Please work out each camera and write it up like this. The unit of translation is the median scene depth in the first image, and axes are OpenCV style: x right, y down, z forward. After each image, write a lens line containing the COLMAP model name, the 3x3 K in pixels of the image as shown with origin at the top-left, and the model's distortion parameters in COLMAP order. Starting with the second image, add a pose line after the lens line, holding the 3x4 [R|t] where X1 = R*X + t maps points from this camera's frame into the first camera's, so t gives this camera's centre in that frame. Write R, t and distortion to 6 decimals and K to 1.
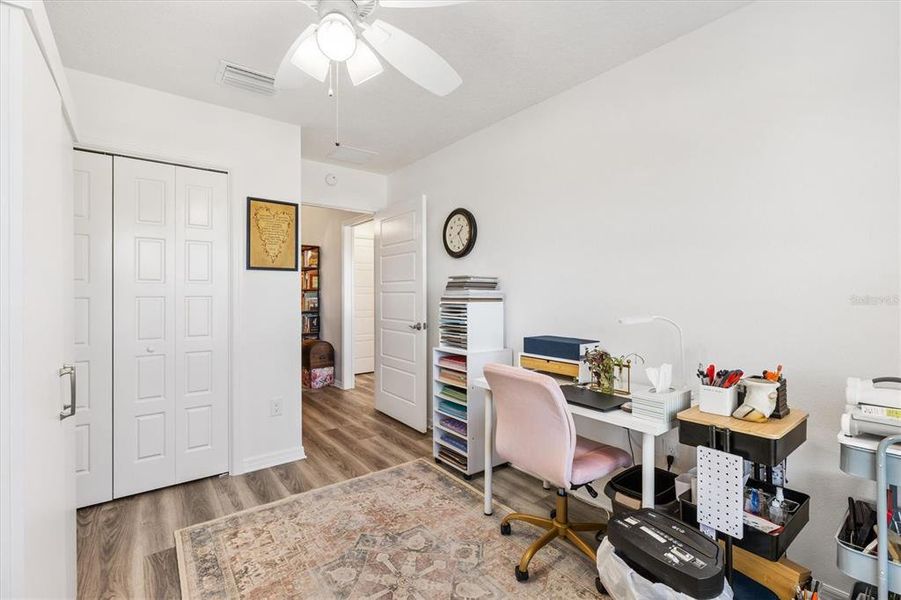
lens RADIAL K [[405.3, 0, 451.6], [0, 405.3, 296.8], [0, 0, 1]] dist [0.001816, 0.000231]
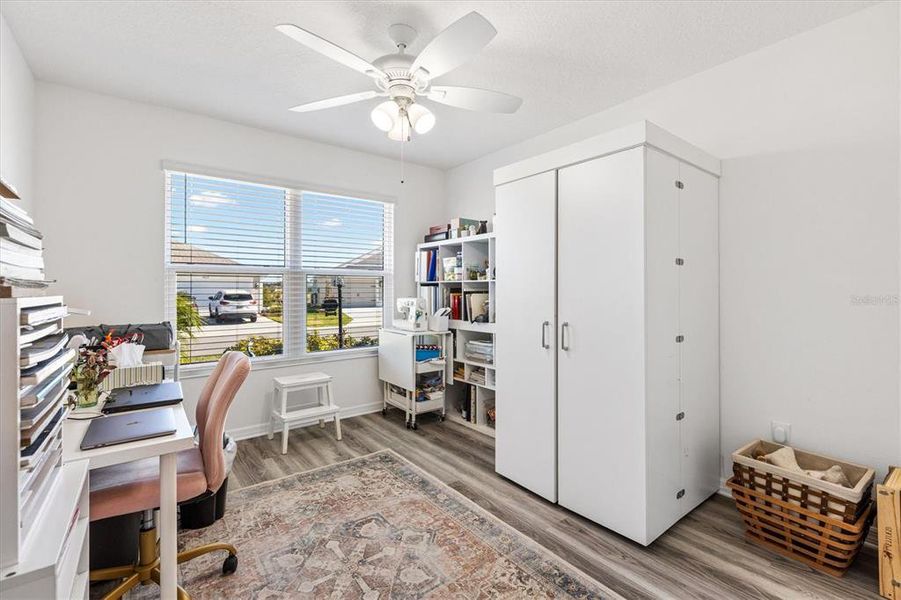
lens RADIAL K [[405.3, 0, 450.8], [0, 405.3, 295.0], [0, 0, 1]] dist [0.001816, 0.000231]
pose [[-0.999951, 0.009586, -0.002506, -0.362601], [0.009575, 0.999944, 0.004547, 0.028033], [0.002549, 0.004523, -0.999987, 1.972173]]
